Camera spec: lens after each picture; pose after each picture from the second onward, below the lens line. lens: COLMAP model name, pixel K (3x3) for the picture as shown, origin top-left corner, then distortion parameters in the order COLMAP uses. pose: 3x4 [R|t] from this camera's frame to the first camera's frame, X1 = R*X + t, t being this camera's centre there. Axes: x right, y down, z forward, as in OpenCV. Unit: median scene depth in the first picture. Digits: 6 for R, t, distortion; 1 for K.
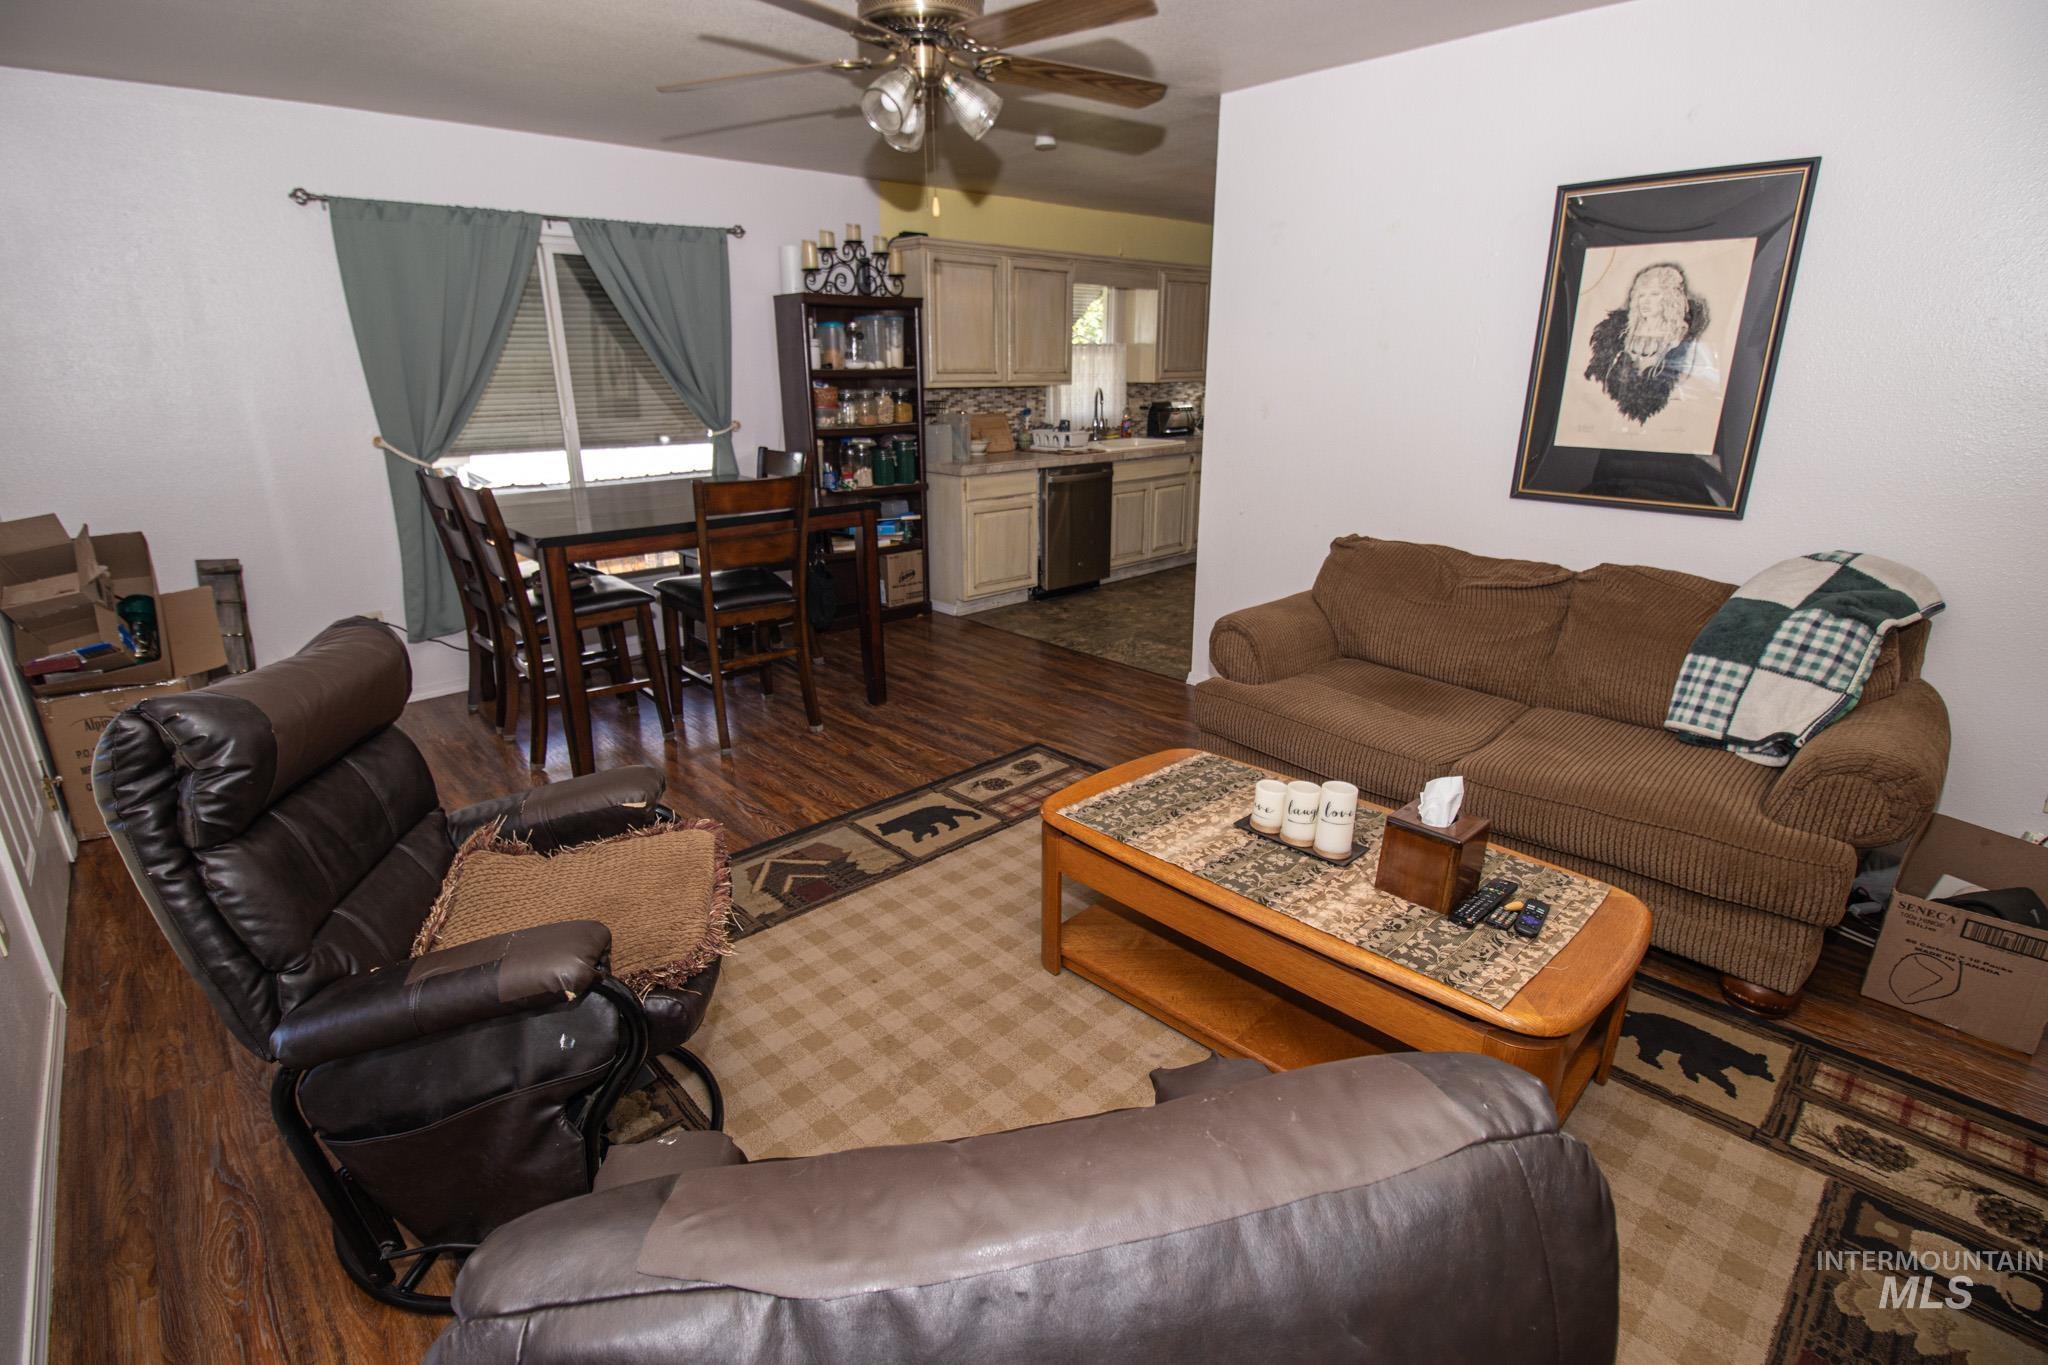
lens RADIAL K [[947.2, 0, 1020.2], [0, 947.2, 676.3], [0, 0, 1]] dist [-0.011770, -0.006632]
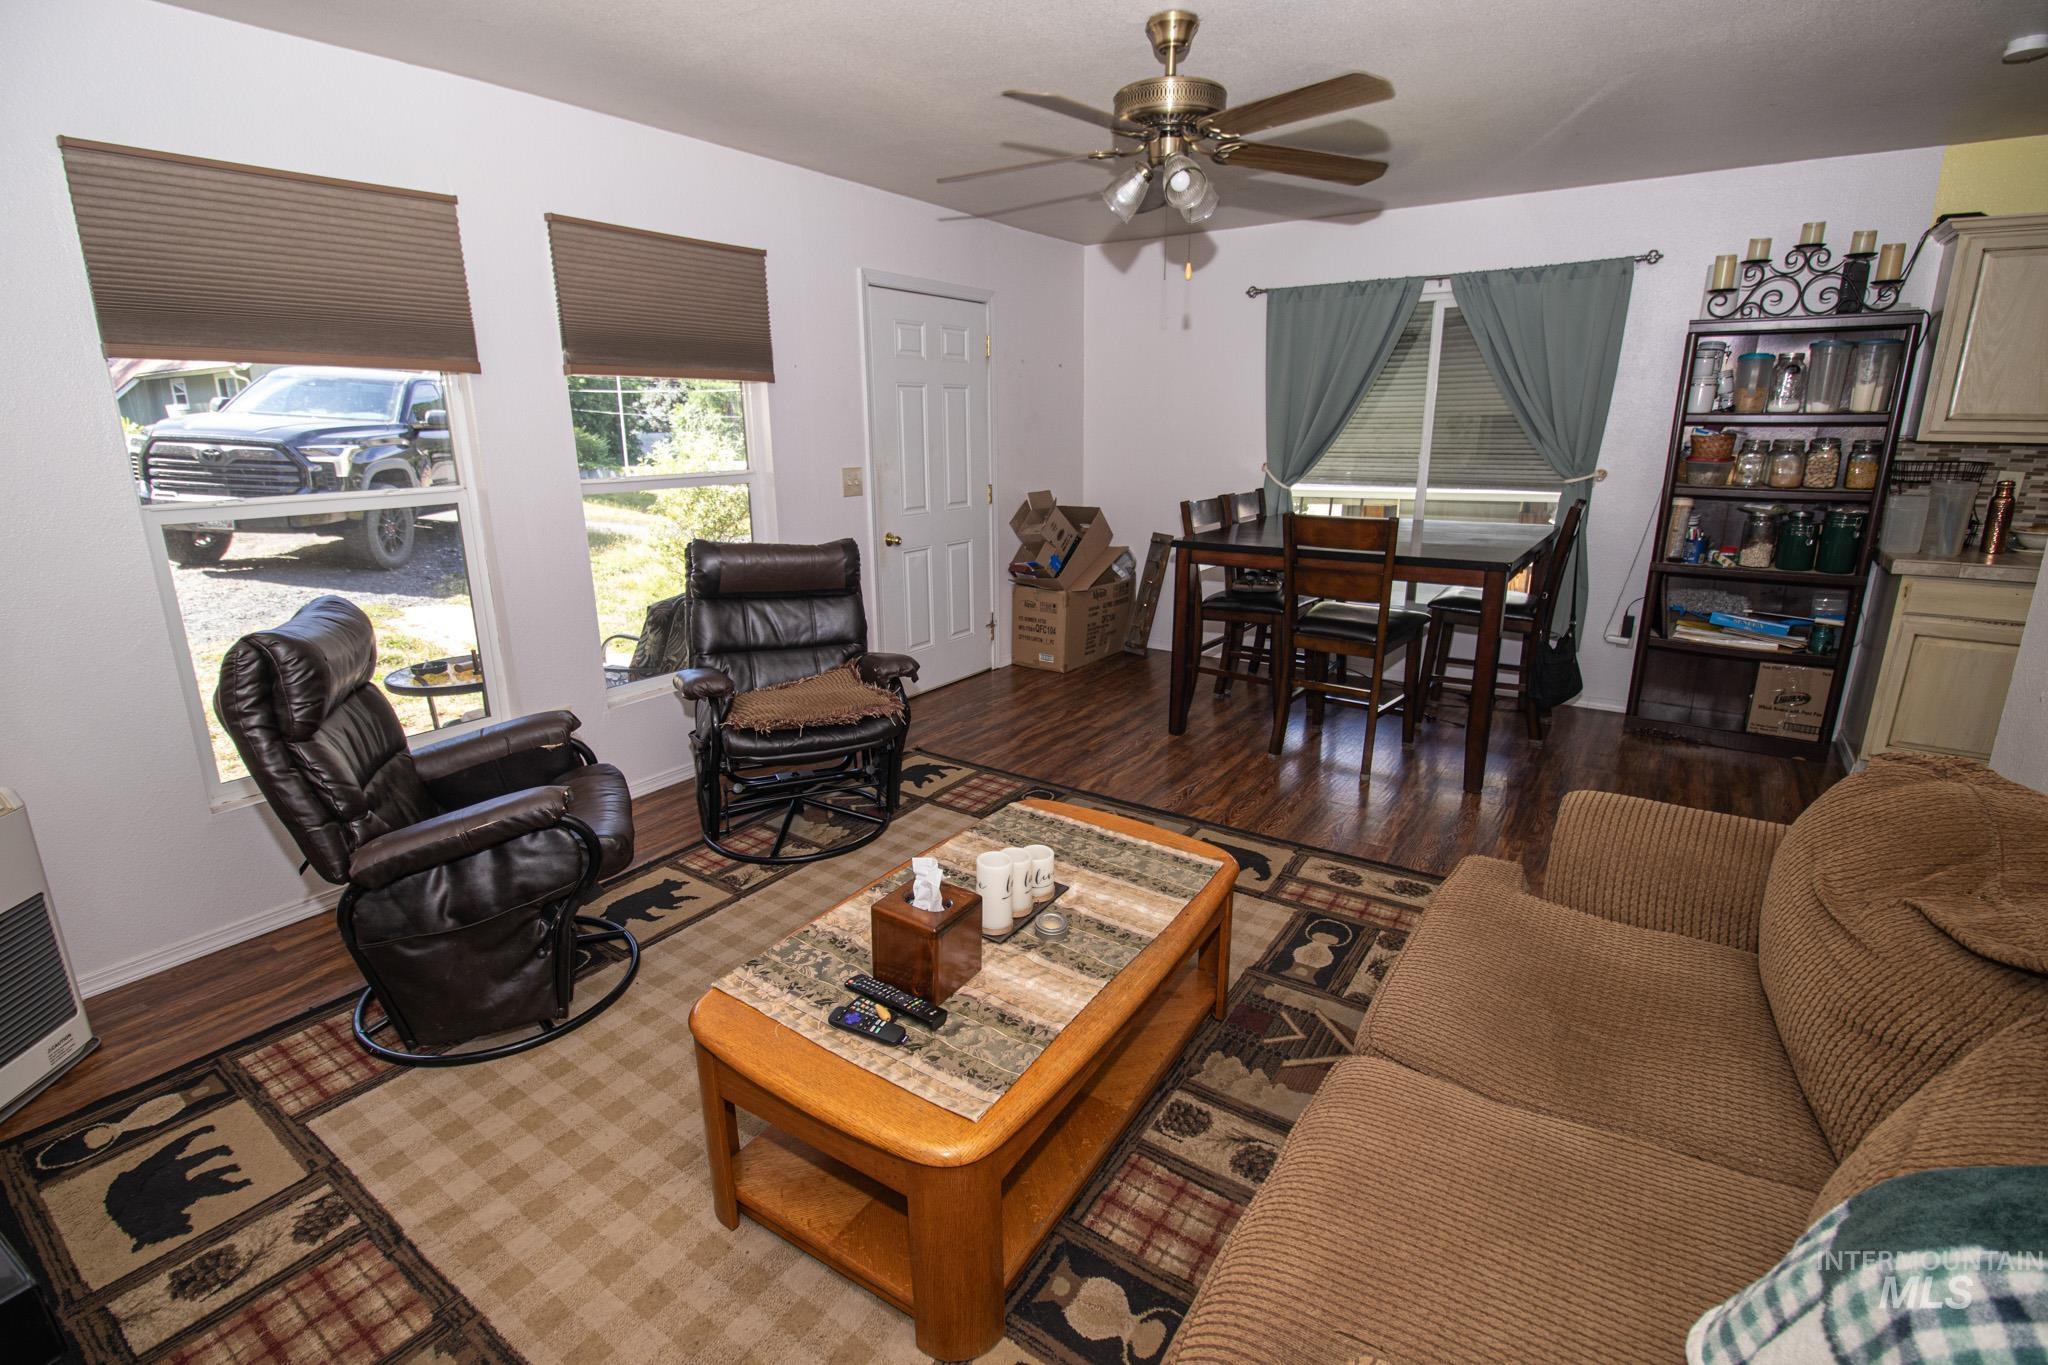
lens RADIAL K [[947.2, 0, 1004.2], [0, 947.2, 680.0], [0, 0, 1]] dist [-0.011770, -0.006632]
pose [[0.208888, 0.261688, -0.942277, 0.765114], [-0.292503, 0.936142, 0.195141, -0.153241], [0.933171, 0.234857, 0.272093, 0.459135]]
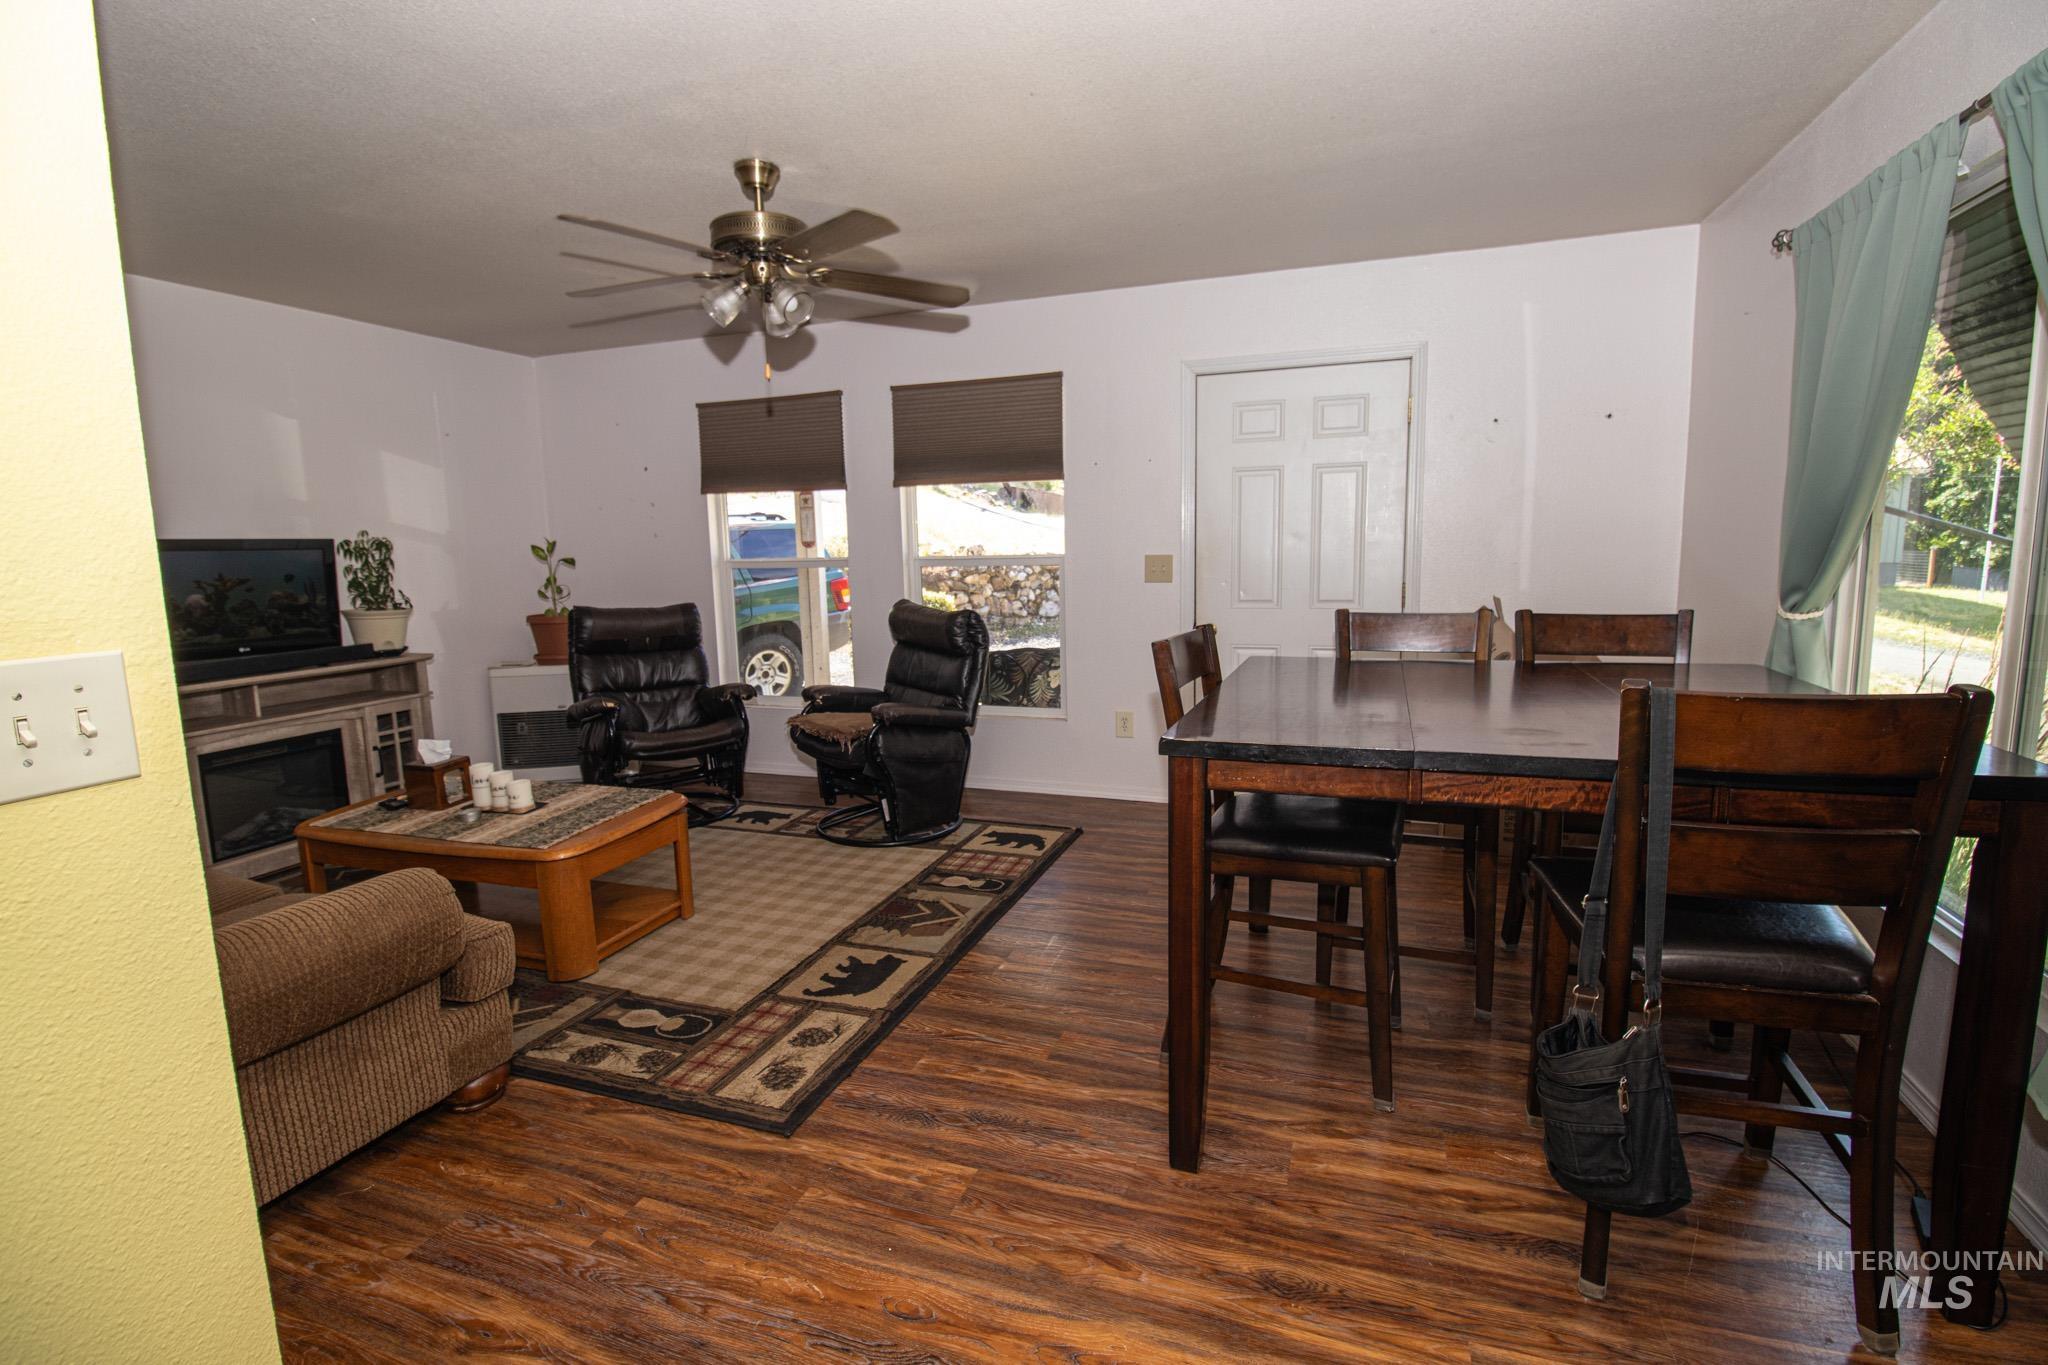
lens RADIAL K [[947.2, 0, 1020.0], [0, 947.2, 673.8], [0, 0, 1]] dist [-0.011770, -0.006632]
pose [[-0.888984, 0.088666, -0.449272, 0.149670], [-0.113823, 0.907506, 0.404323, -0.505416], [0.443567, 0.410574, -0.796666, 1.699353]]
